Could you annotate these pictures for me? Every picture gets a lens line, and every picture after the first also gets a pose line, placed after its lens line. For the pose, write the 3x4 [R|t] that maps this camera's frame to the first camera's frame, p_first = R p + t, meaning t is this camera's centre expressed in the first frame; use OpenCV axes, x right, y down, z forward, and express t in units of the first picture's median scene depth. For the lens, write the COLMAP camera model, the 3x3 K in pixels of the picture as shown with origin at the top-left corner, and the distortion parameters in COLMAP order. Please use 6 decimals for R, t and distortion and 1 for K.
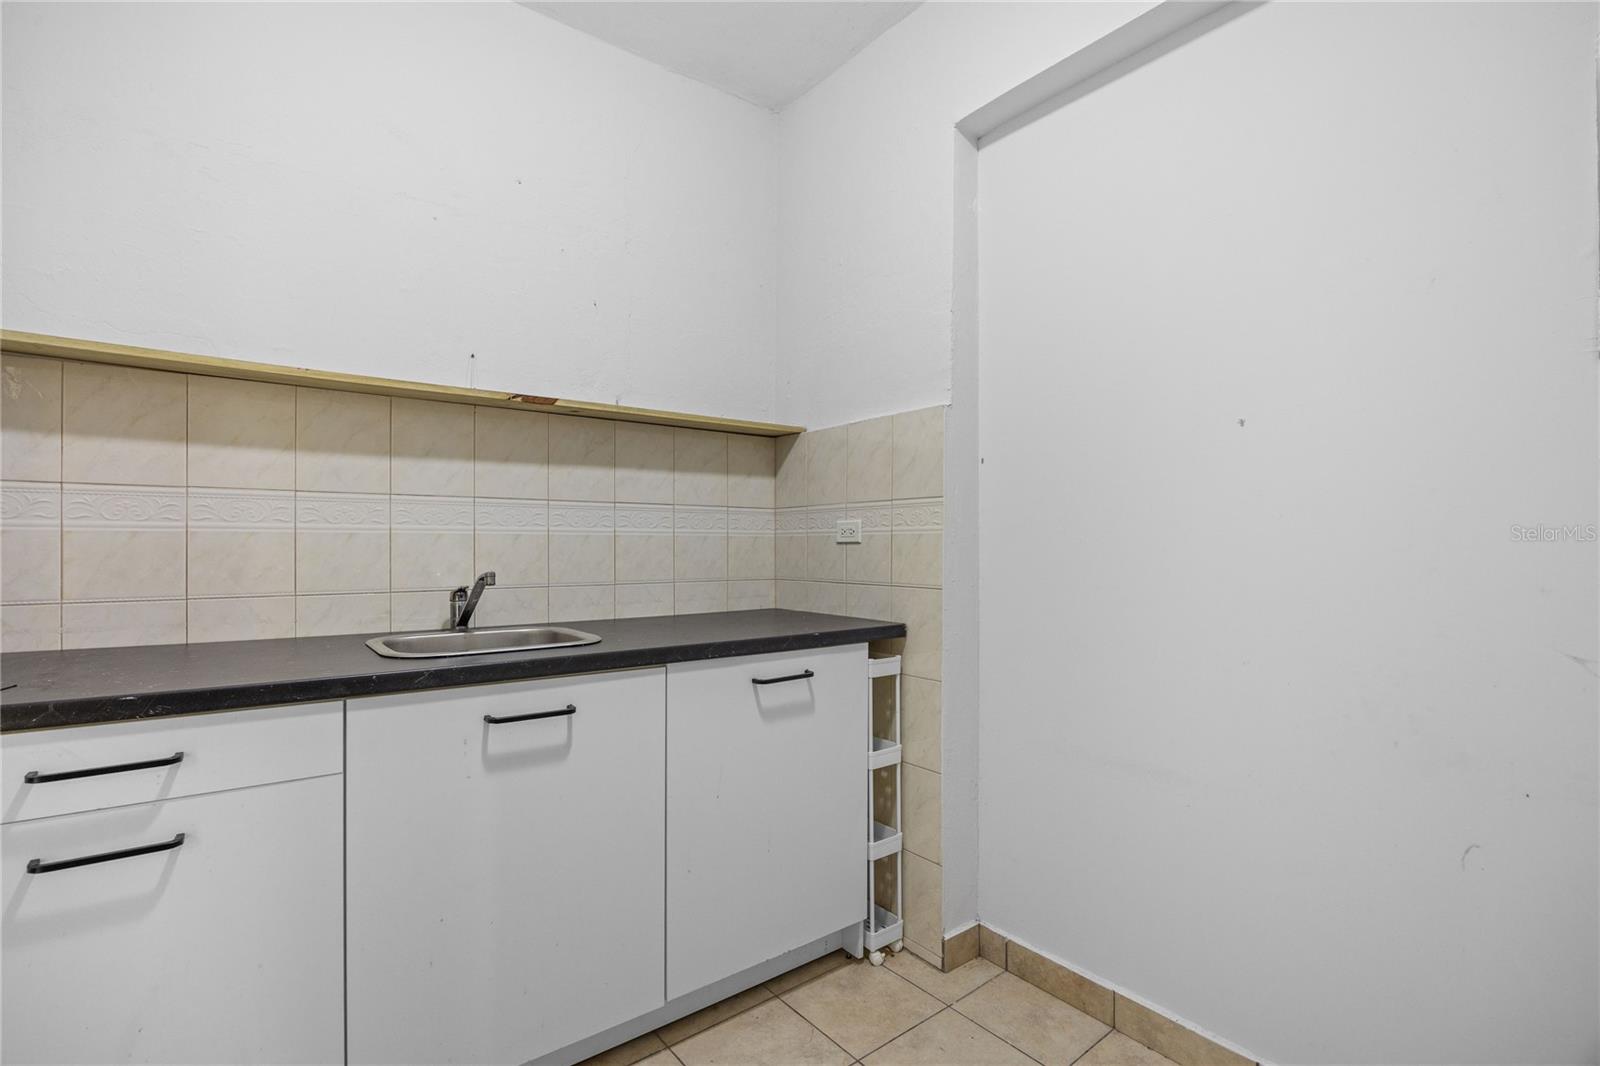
lens RADIAL K [[726.5, 0, 836.0], [0, 726.5, 551.3], [0, 0, 1]] dist [-0.013685, 0.002526]
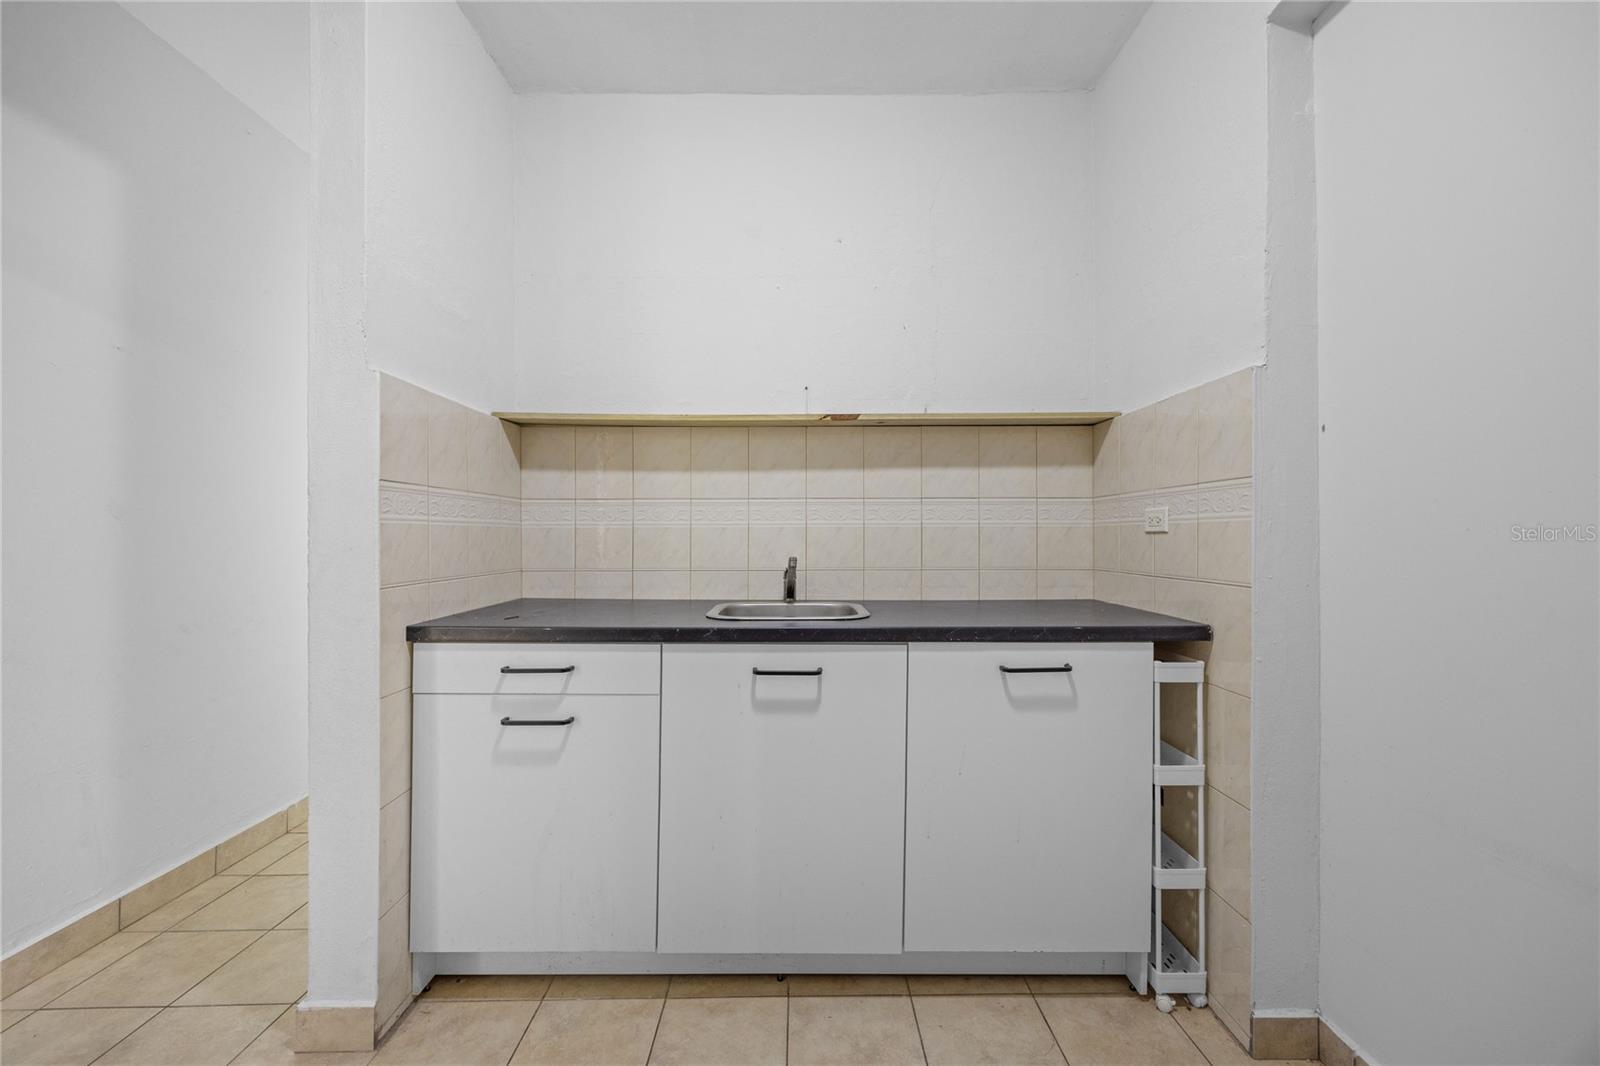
lens RADIAL K [[651.3, 0, 805.0], [0, 651.3, 533.8], [0, 0, 1]] dist [0.014339, -0.000934]
pose [[0.787527, -0.004380, -0.616265, 0.213631], [-0.002617, 0.999942, -0.010451, 0.000173], [0.616275, 0.009843, 0.787470, 0.094929]]
